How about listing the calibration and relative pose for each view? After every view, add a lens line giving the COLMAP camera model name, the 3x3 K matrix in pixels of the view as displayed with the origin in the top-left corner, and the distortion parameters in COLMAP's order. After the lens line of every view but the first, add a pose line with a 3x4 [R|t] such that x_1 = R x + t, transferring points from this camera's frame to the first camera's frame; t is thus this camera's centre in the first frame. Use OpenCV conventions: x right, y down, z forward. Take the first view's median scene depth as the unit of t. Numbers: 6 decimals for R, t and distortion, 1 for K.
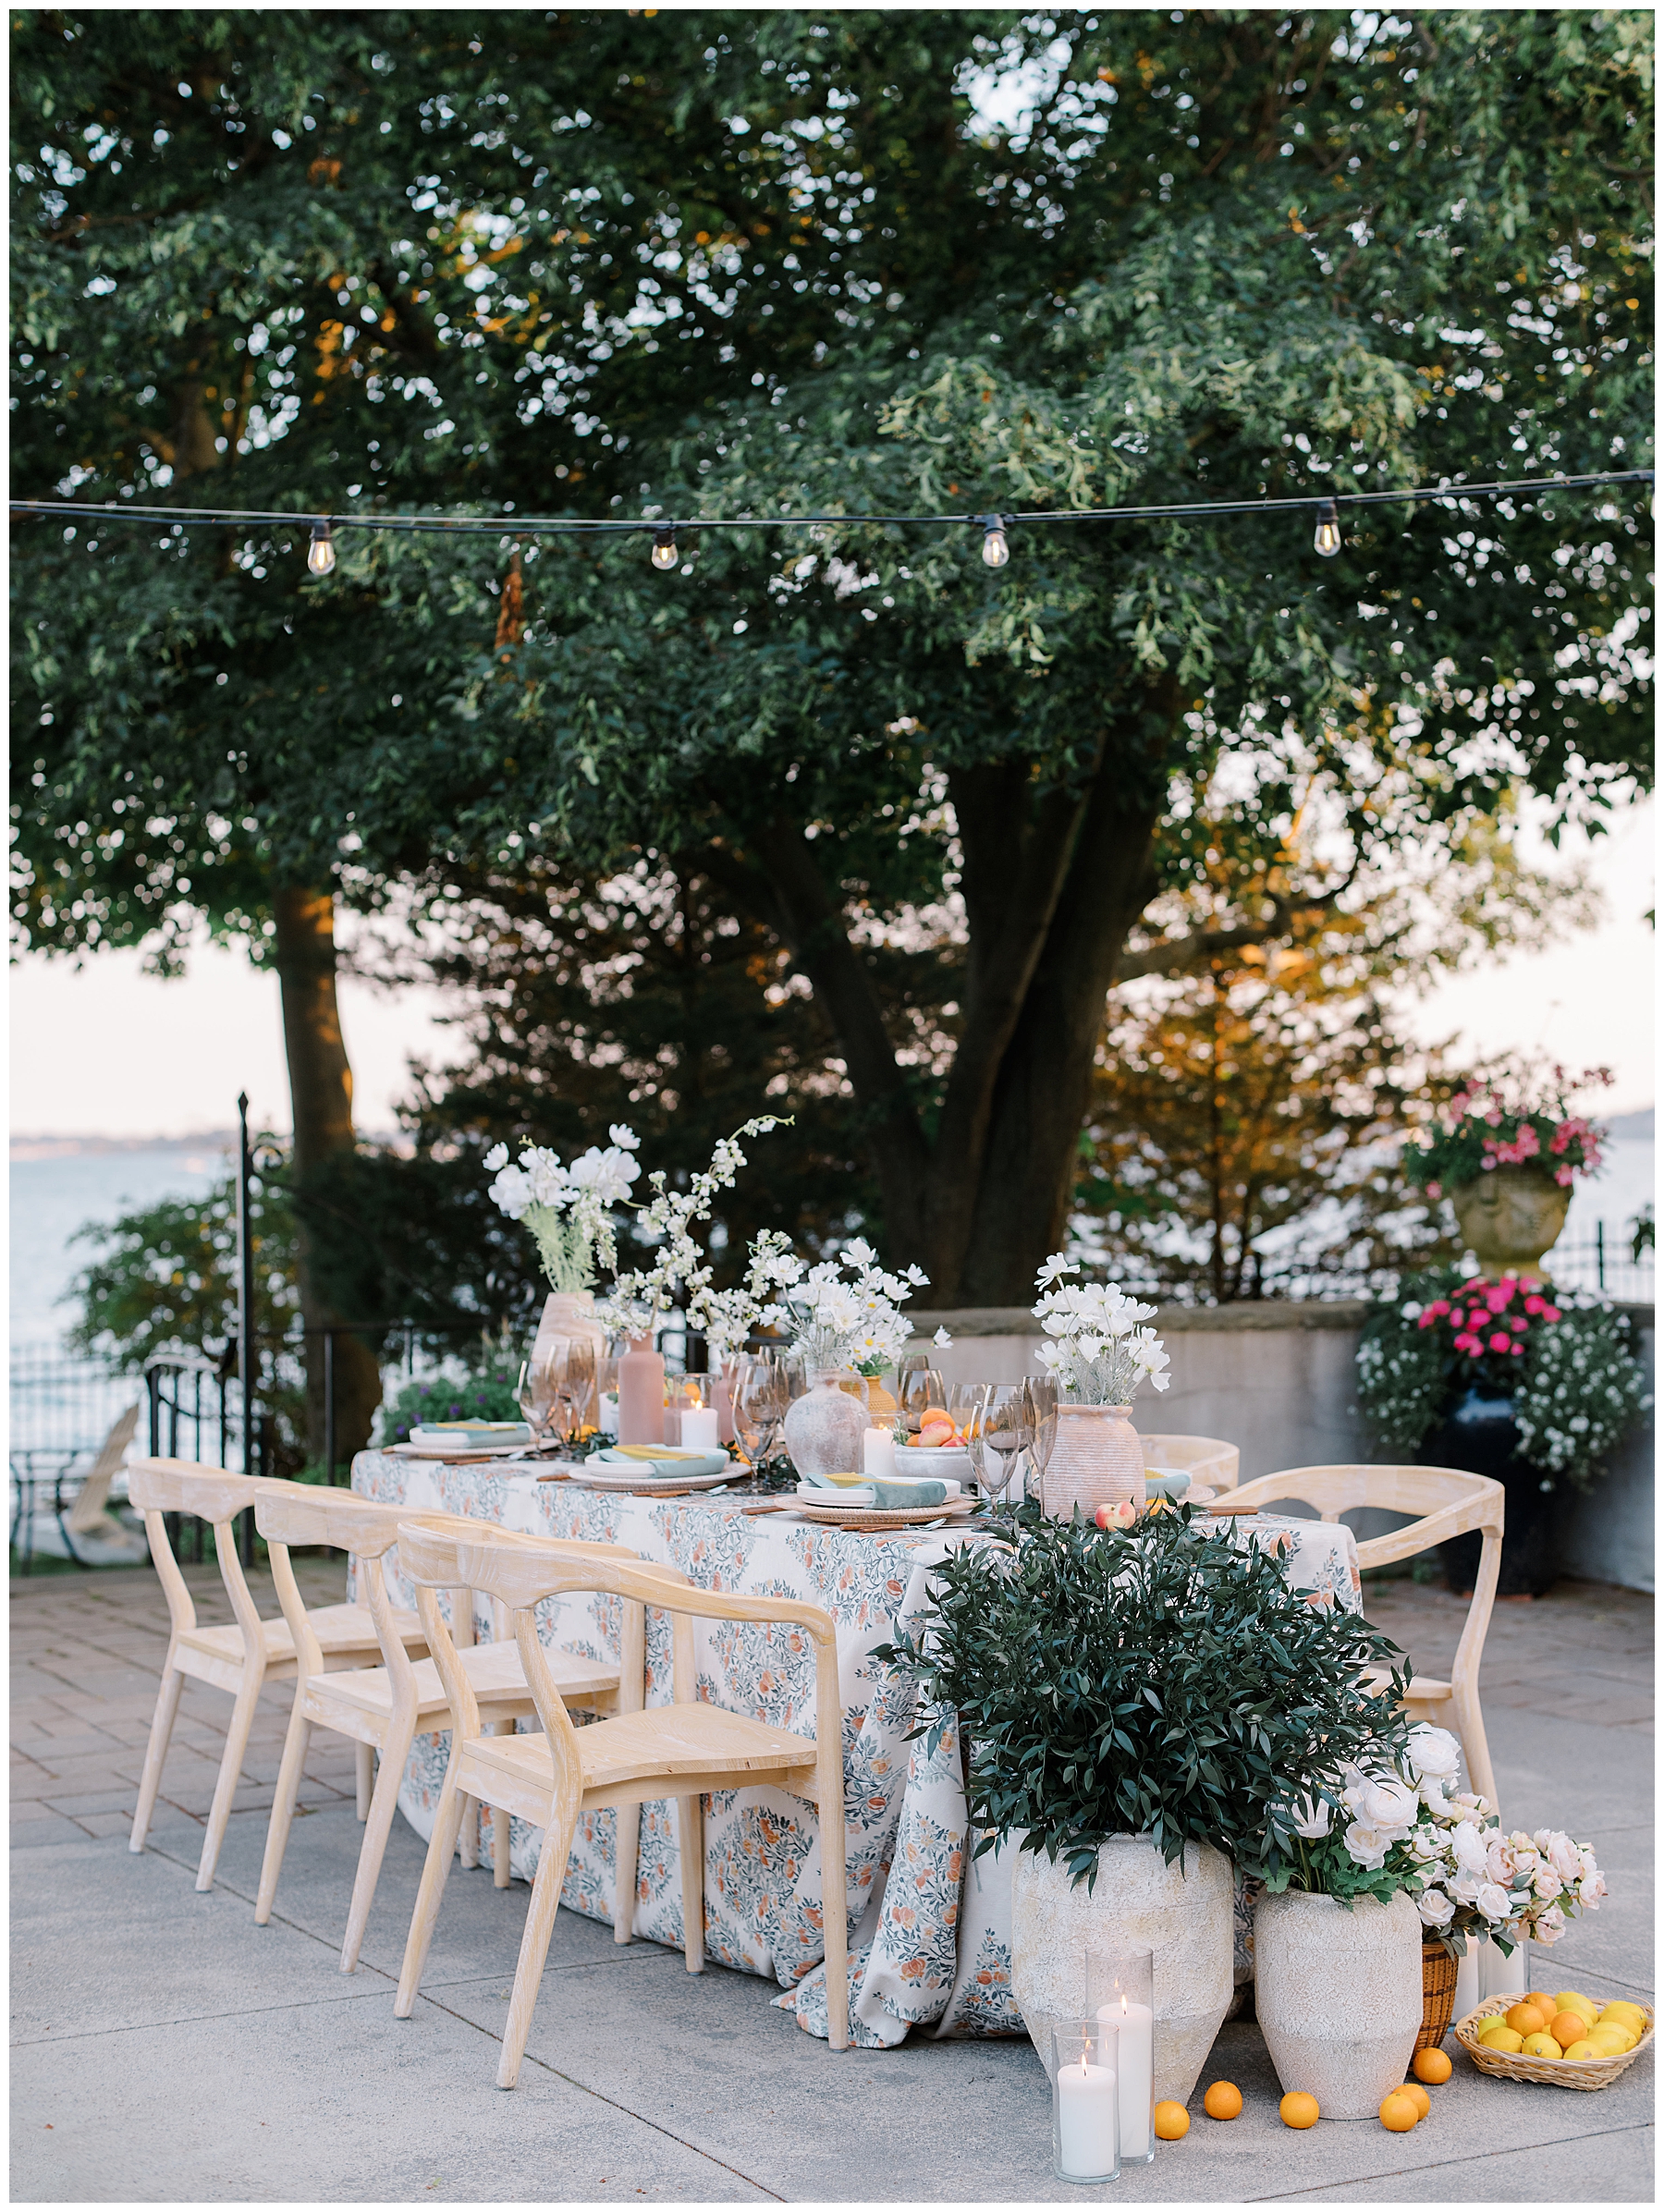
lens RADIAL K [[3014.0, 0, 832.0], [0, 3014.0, 1106.0], [0, 0, 1]] dist [-0.206114, 0.798063]
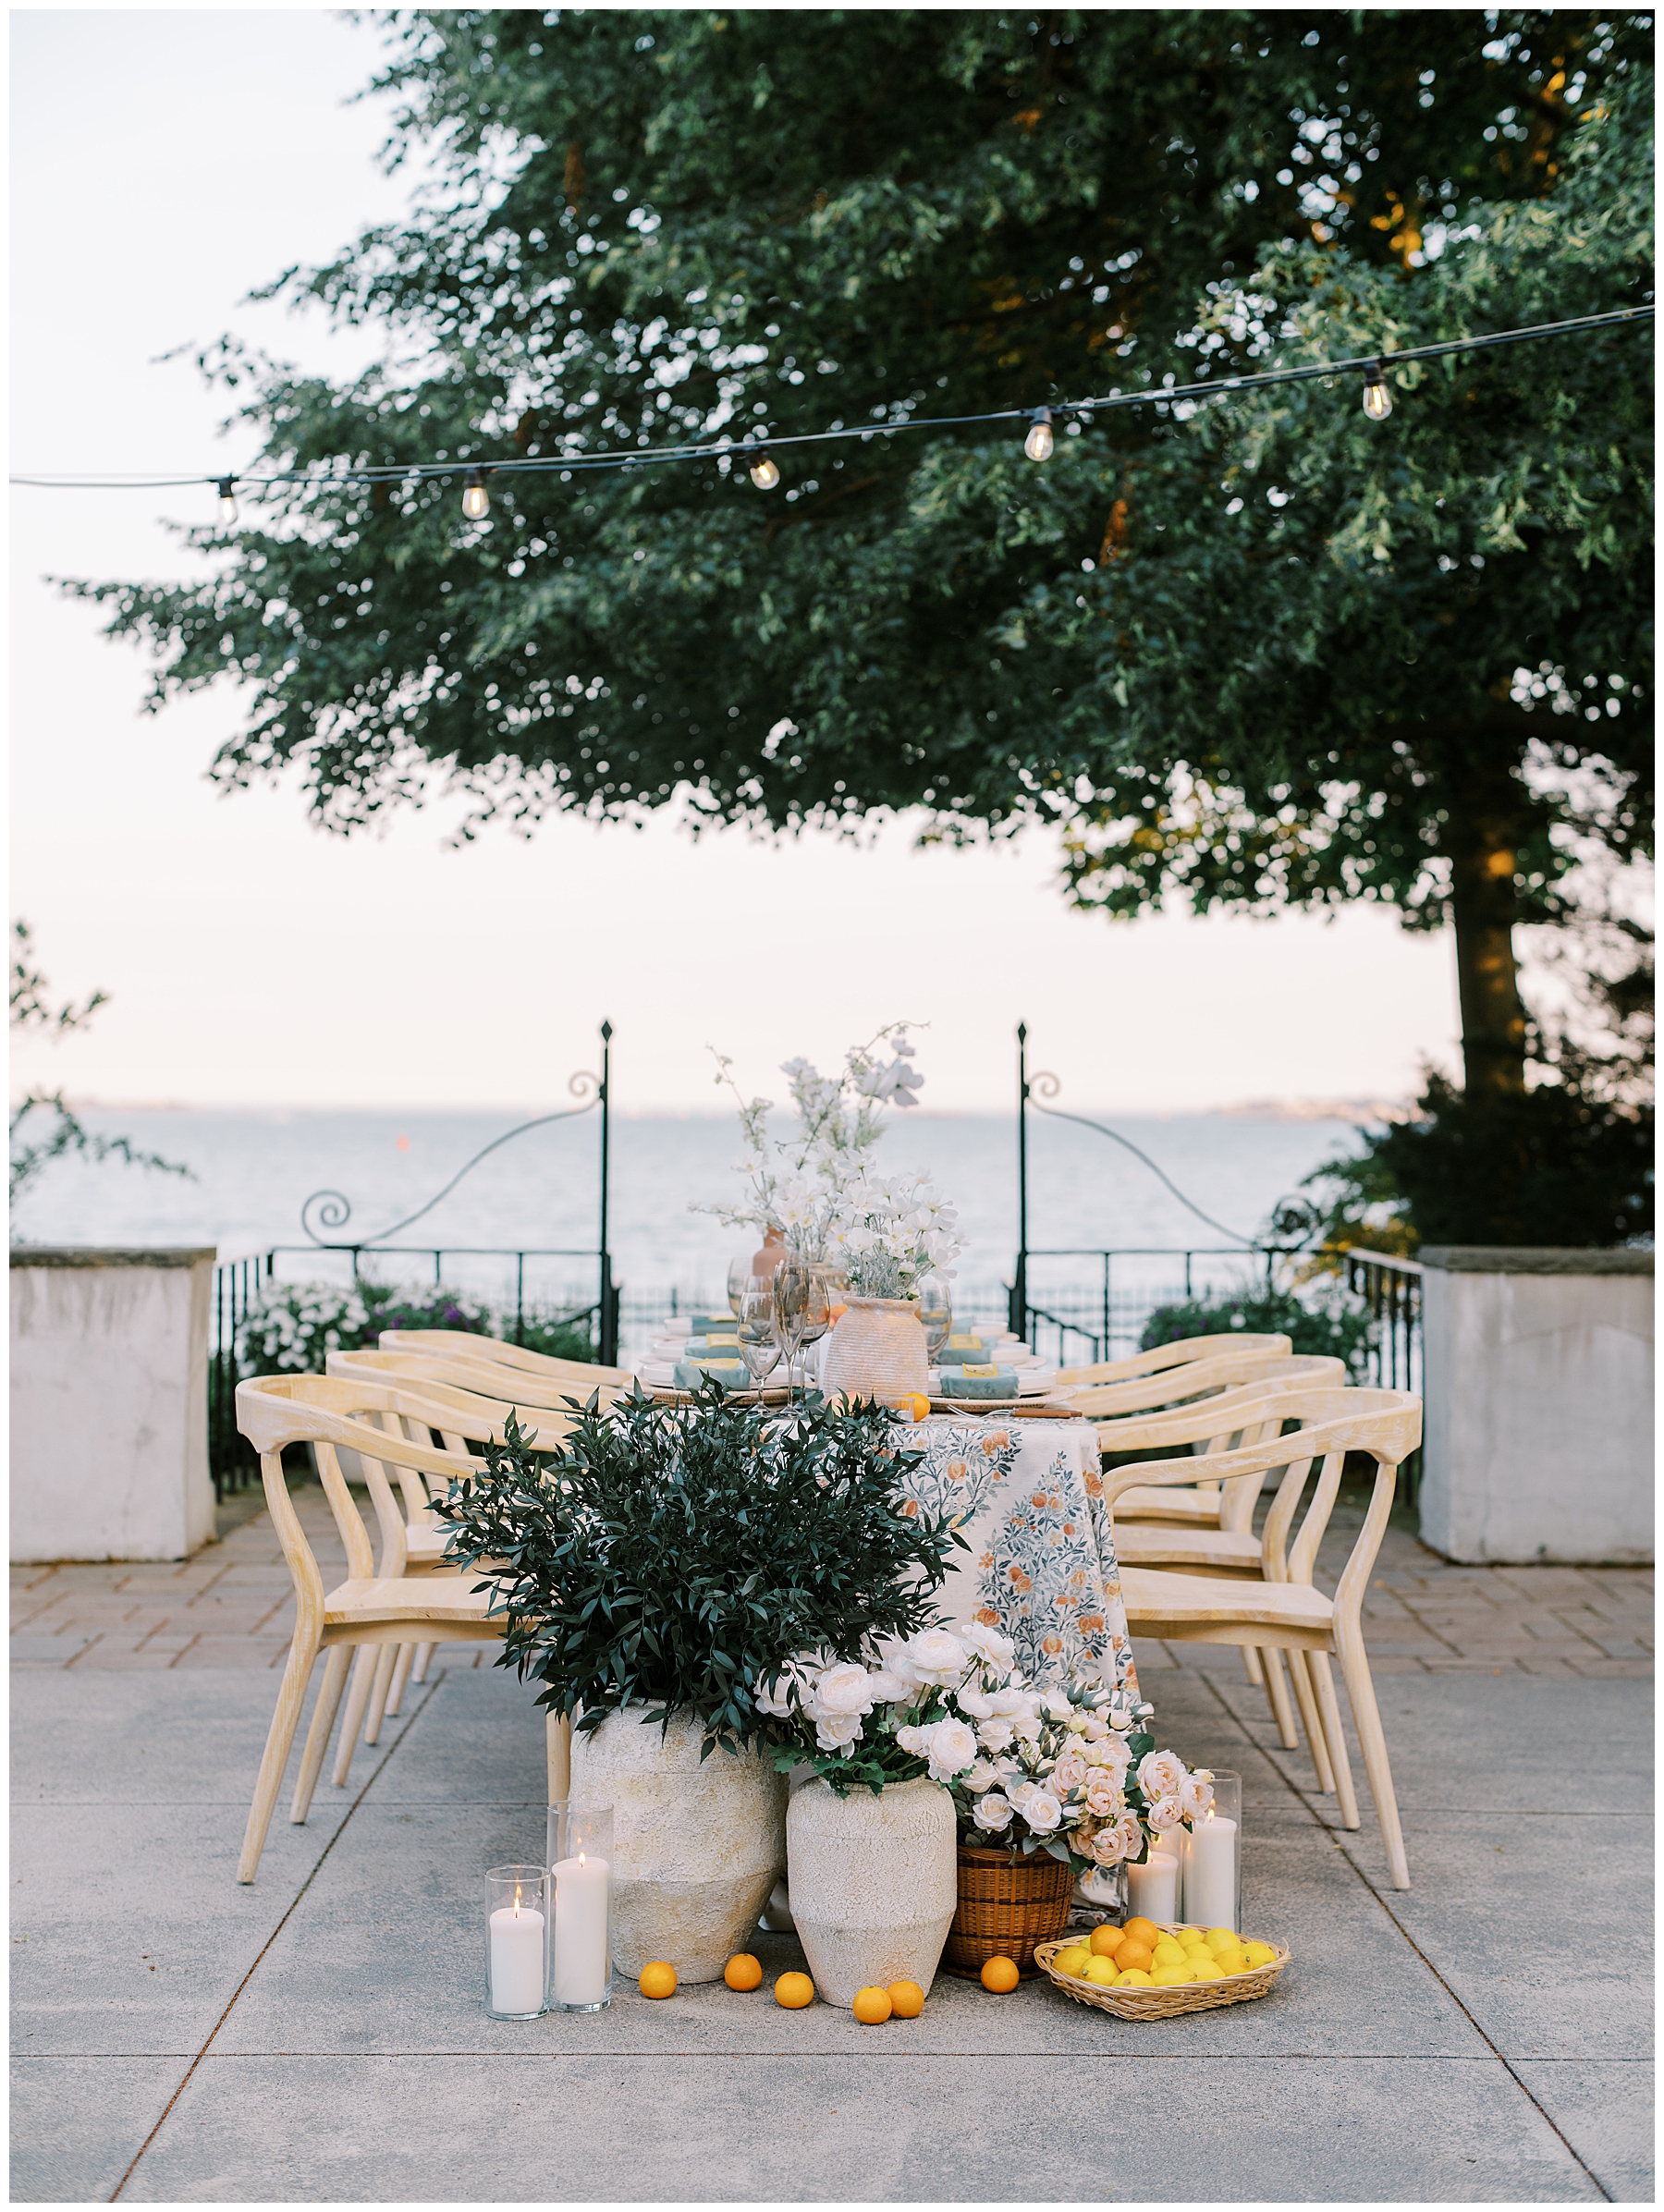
lens RADIAL K [[3014.0, 0, 832.0], [0, 3014.0, 1106.0], [0, 0, 1]] dist [-0.206114, 0.798063]
pose [[0.904644, 0.004282, -0.426147, 0.308852], [0.002402, 0.999882, 0.015146, 0.013563], [0.426161, -0.014725, 0.904527, 0.055773]]
